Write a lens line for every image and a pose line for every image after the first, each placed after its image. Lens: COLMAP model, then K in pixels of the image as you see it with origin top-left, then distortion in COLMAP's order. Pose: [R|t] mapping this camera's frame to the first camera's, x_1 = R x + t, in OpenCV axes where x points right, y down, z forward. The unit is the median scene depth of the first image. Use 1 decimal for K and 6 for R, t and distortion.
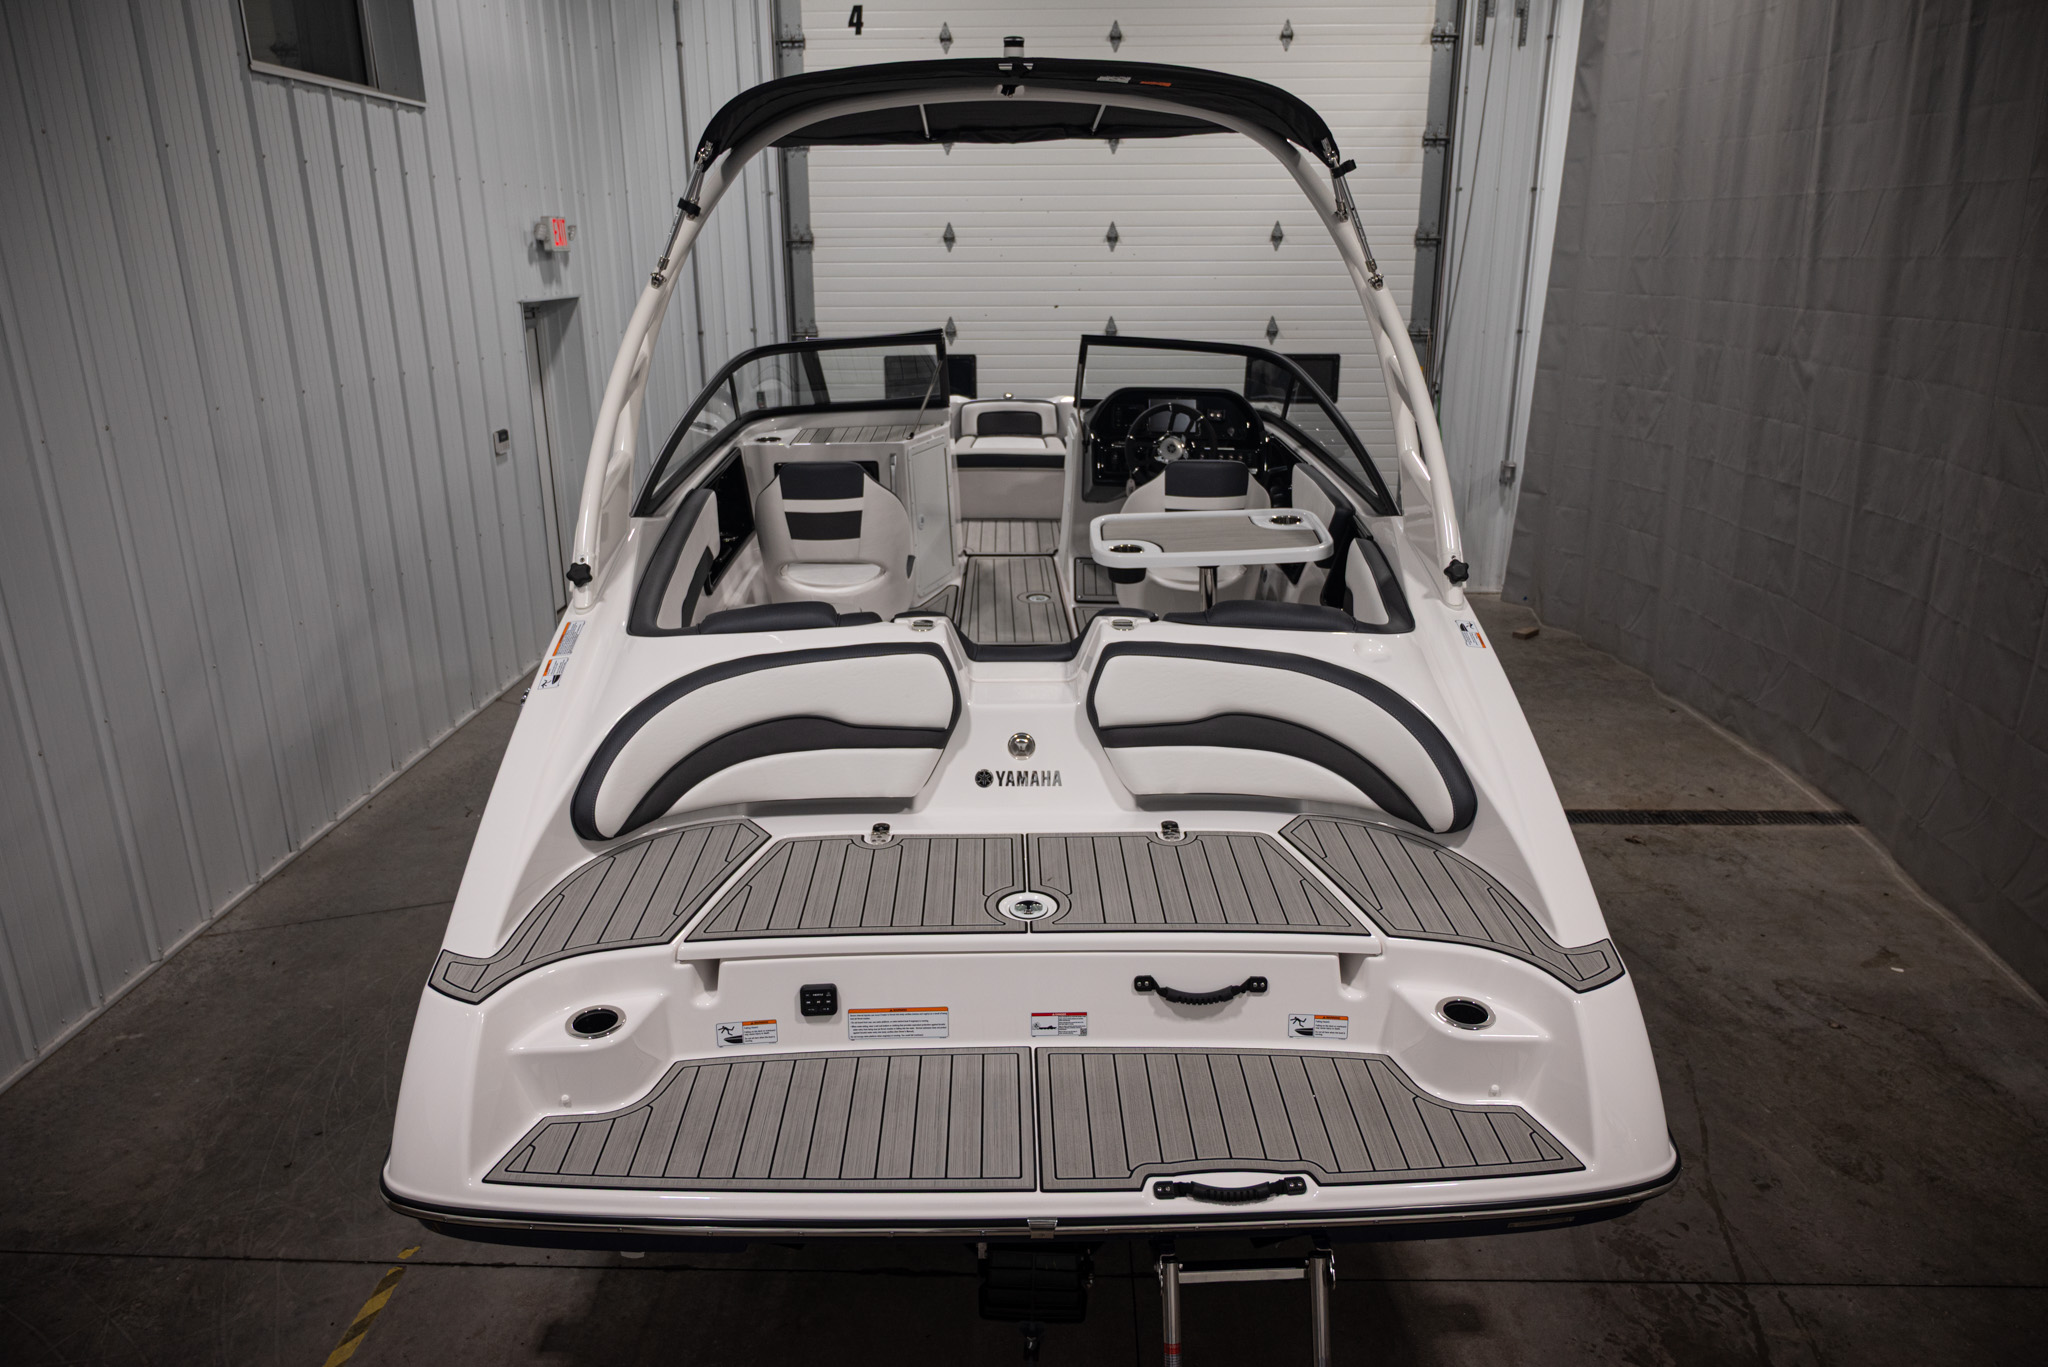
lens RADIAL K [[1407.3, 0, 1045.6], [0, 1407.3, 683.0], [0, 0, 1]] dist [-0.009231, -0.002408]
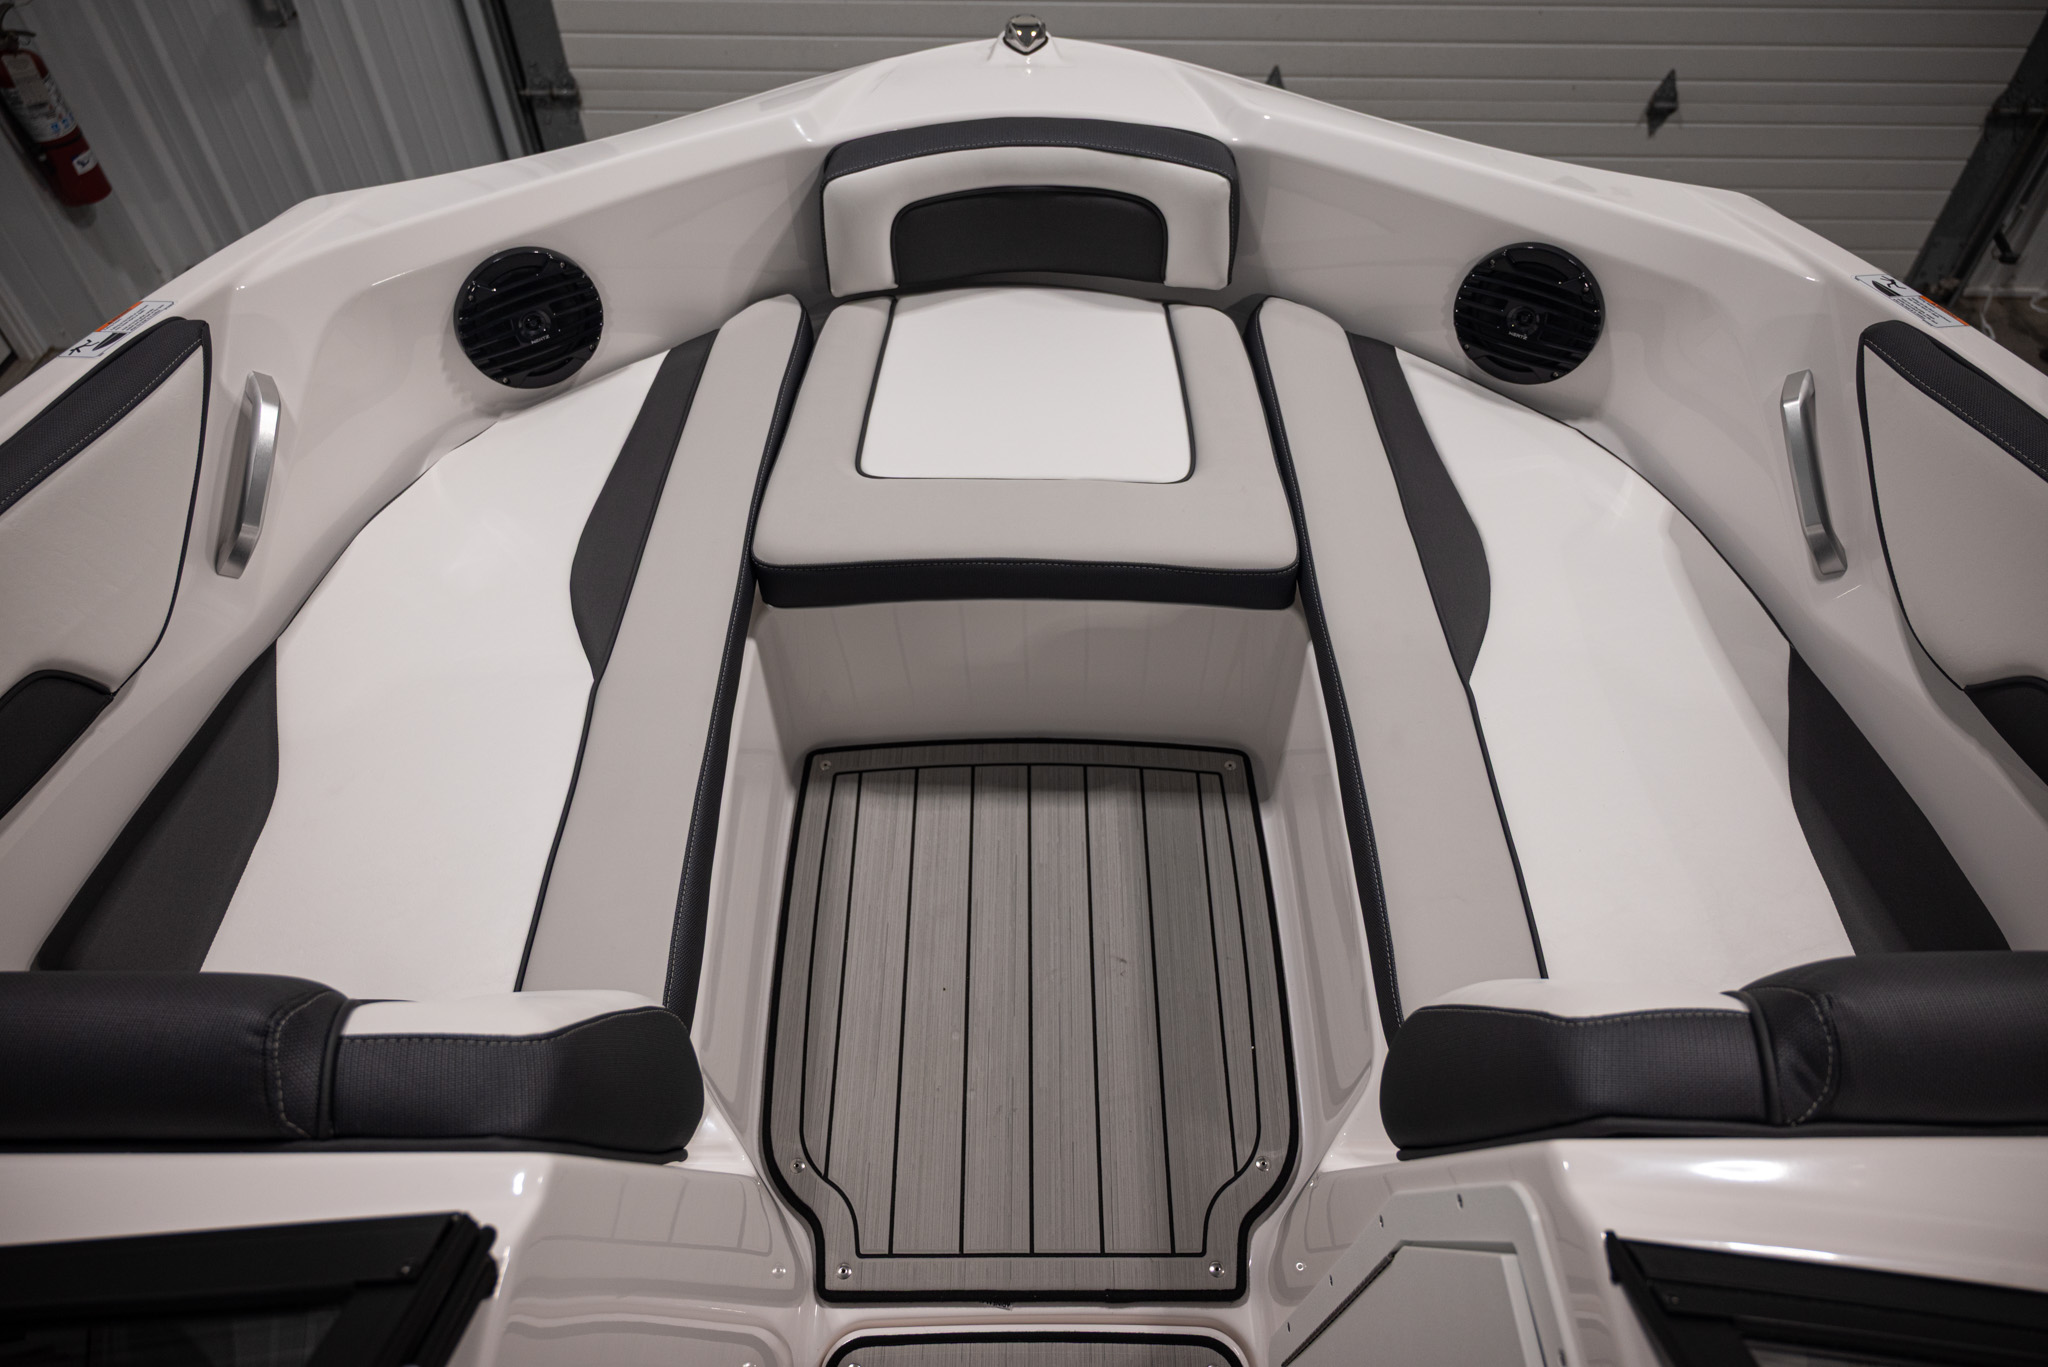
lens RADIAL K [[1403.2, 0, 1033.7], [0, 1403.2, 689.8], [0, 0, 1]] dist [-0.007442, -0.004113]
pose [[0.999762, 0.016342, -0.014479, -0.025909], [-0.006646, 0.859476, 0.511133, -0.305767], [0.020797, -0.510914, 0.859380, 0.964473]]
